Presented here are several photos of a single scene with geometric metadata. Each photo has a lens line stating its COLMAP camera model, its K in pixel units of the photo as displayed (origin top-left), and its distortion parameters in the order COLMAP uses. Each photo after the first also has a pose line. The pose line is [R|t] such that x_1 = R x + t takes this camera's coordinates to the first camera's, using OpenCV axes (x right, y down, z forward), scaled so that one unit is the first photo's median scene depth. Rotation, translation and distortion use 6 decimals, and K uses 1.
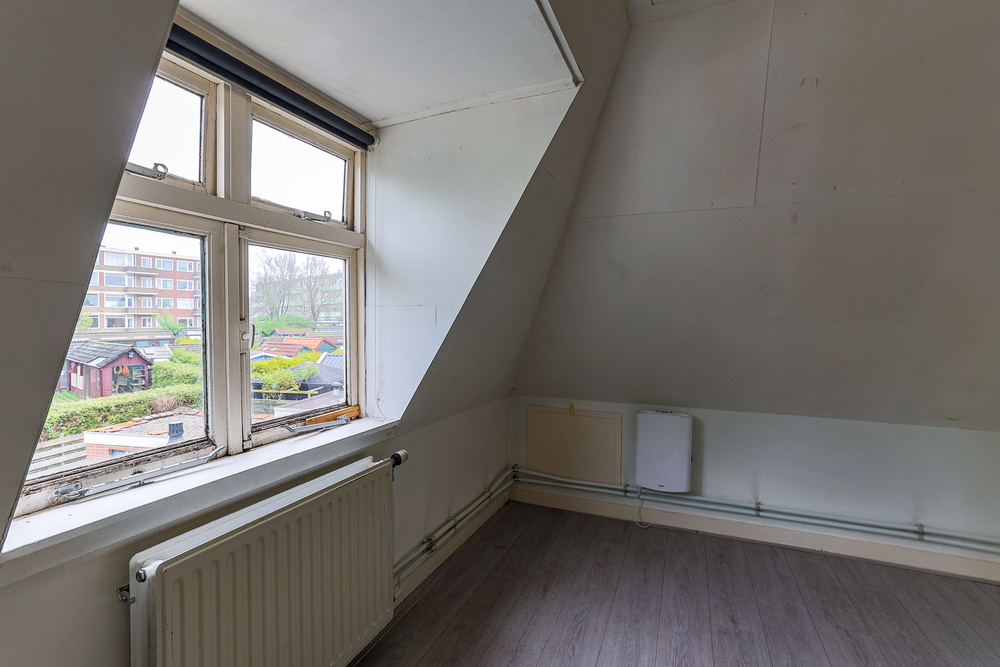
lens RADIAL K [[461.7, 0, 498.5], [0, 461.7, 328.8], [0, 0, 1]] dist [0.006027, 0.001078]
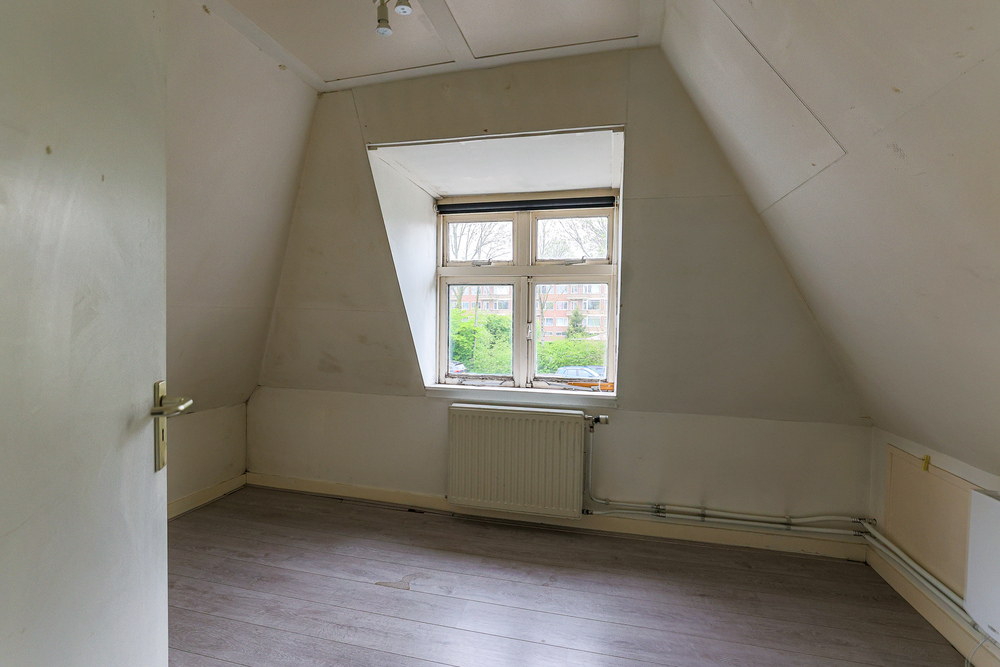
lens RADIAL K [[461.7, 0, 500.5], [0, 461.7, 333.3], [0, 0, 1]] dist [0.006027, 0.001078]
pose [[0.172917, 0.025490, -0.984606, 1.201581], [-0.035533, 0.999176, 0.019627, -0.007378], [0.984295, 0.031592, 0.173680, 0.455288]]
